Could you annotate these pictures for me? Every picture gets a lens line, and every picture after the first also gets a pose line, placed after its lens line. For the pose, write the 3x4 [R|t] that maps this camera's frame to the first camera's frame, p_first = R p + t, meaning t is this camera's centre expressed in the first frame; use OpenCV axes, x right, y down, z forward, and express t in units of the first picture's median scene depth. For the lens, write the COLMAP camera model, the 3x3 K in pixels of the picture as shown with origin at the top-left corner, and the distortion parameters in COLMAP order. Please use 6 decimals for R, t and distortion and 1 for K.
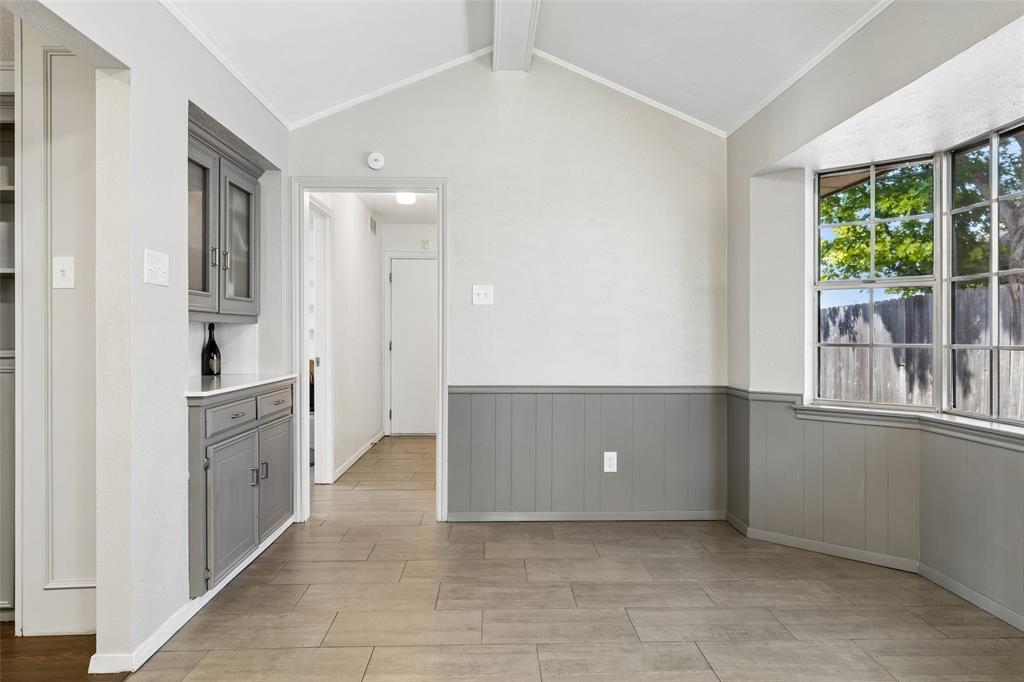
lens RADIAL K [[656.0, 0, 512.0], [0, 656.0, 341.0], [0, 0, 1]] dist [-0.001222, -0.000291]
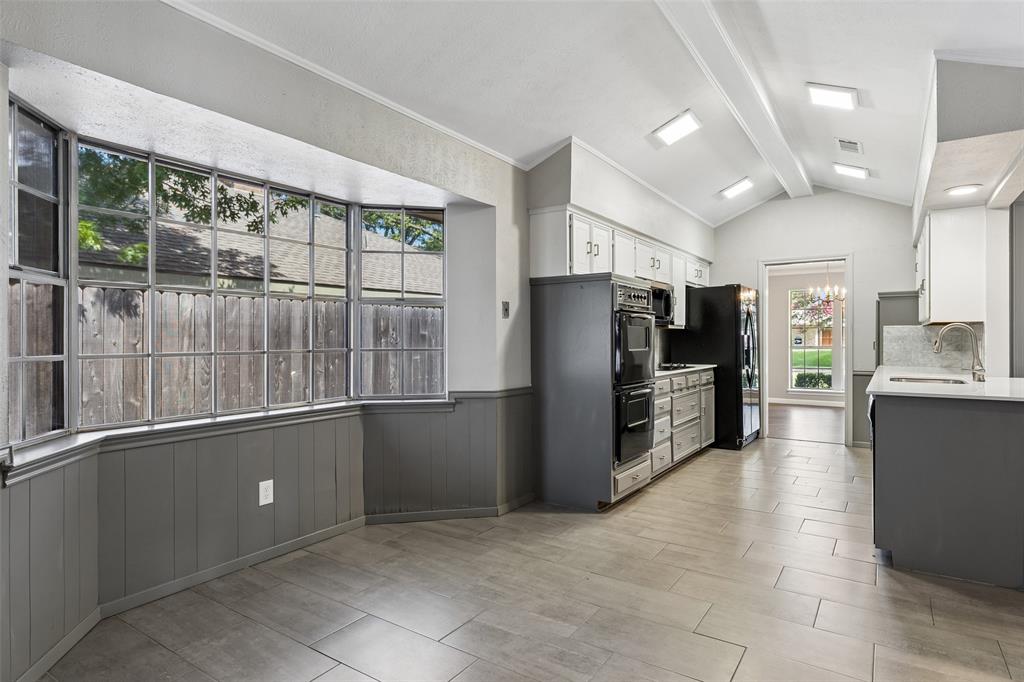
lens RADIAL K [[575.9, 0, 512.0], [0, 575.9, 341.0], [0, 0, 1]] dist [0.013272, -0.000198]
pose [[-0.814069, 0.000849, 0.580767, -0.218166], [0.009259, 0.999891, 0.011516, -0.014066], [-0.580694, 0.014752, -0.813988, 1.059211]]
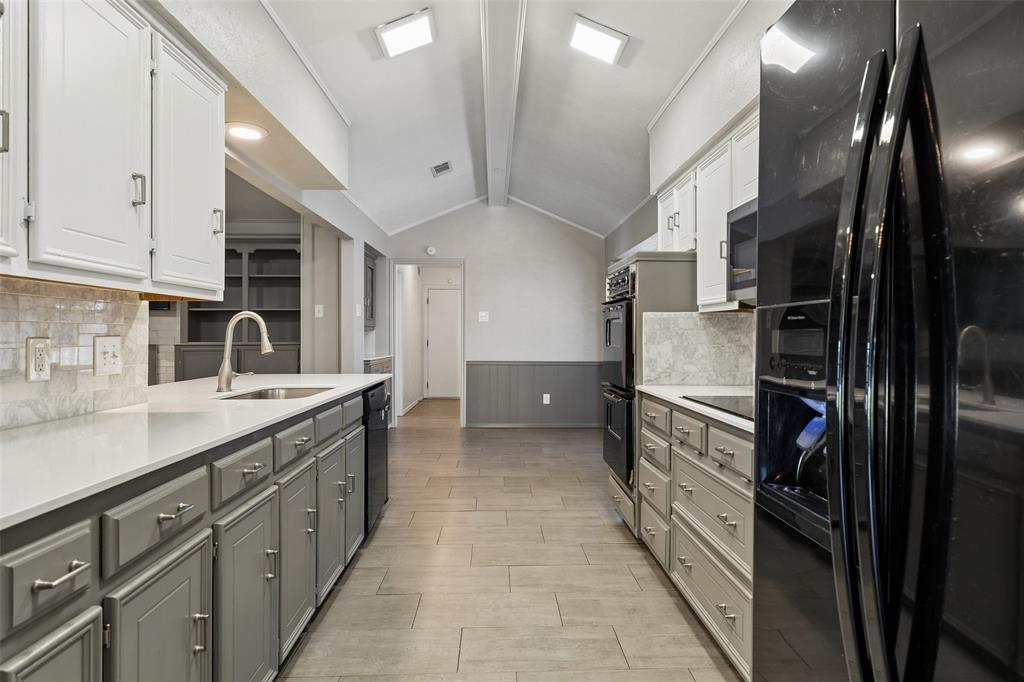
lens RADIAL K [[575.9, 0, 512.0], [0, 575.9, 341.0], [0, 0, 1]] dist [0.013272, -0.000198]
pose [[0.999995, 0.001111, -0.002903, 0.050663], [-0.001117, 0.999997, -0.002163, 0.010347], [0.002901, 0.002166, 0.999993, -0.799986]]
